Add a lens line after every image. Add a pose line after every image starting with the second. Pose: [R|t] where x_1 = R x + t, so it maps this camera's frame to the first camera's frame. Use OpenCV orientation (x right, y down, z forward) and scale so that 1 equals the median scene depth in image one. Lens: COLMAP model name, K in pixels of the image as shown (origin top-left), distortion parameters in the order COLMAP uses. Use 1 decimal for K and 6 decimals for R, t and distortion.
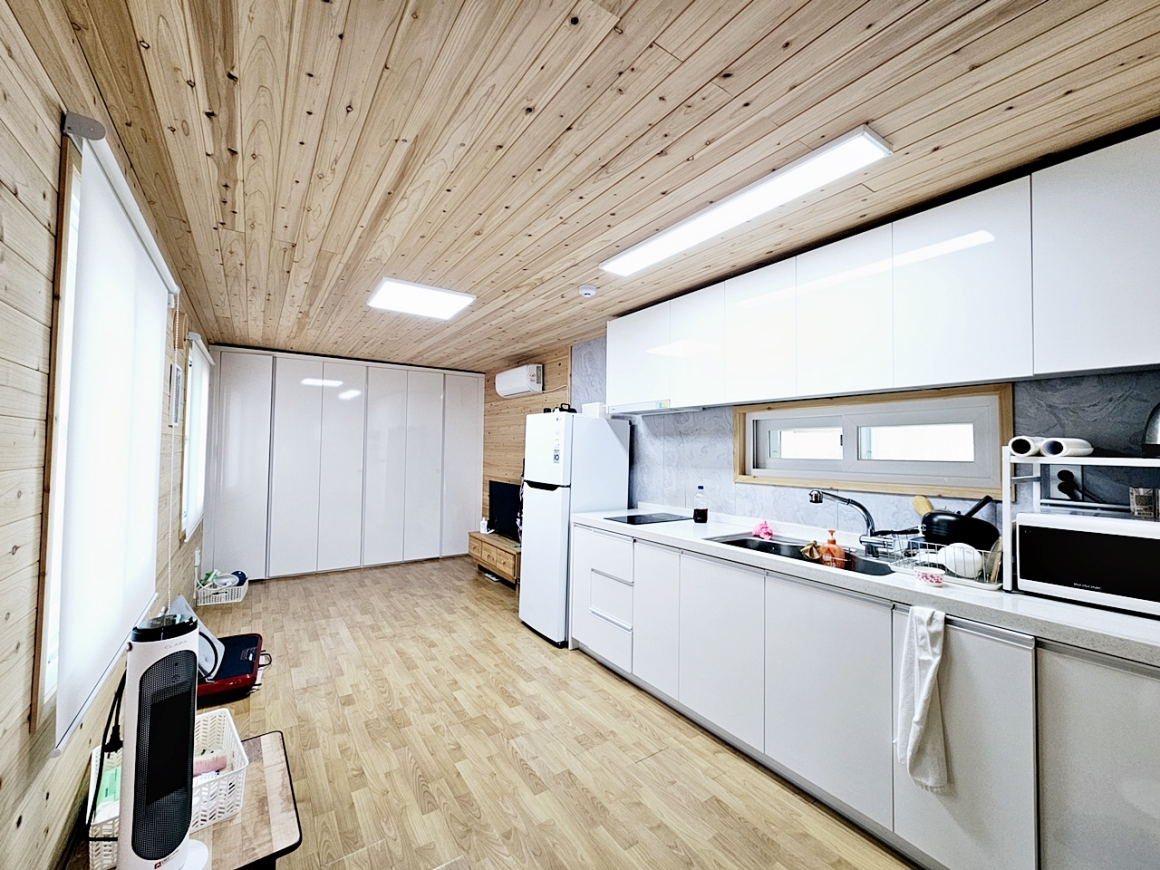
lens RADIAL K [[474.3, 0, 581.1], [0, 474.3, 433.0], [0, 0, 1]] dist [-0.006426, 0.002131]
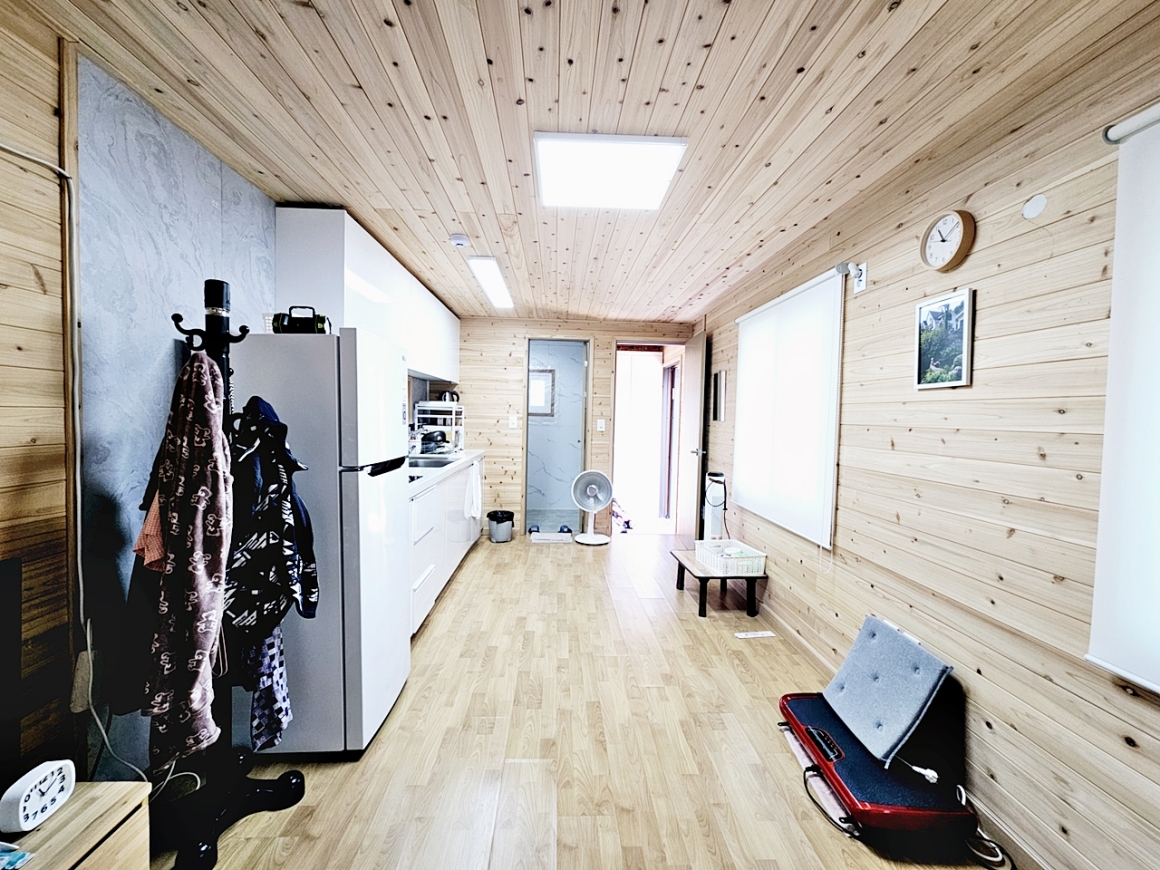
lens RADIAL K [[474.3, 0, 580.1], [0, 474.3, 432.6], [0, 0, 1]] dist [-0.006426, 0.002131]
pose [[-0.849828, -0.054429, 0.524243, -0.748261], [-0.053202, 0.998432, 0.017418, 0.061061], [-0.524369, -0.013088, -0.851391, 1.752268]]
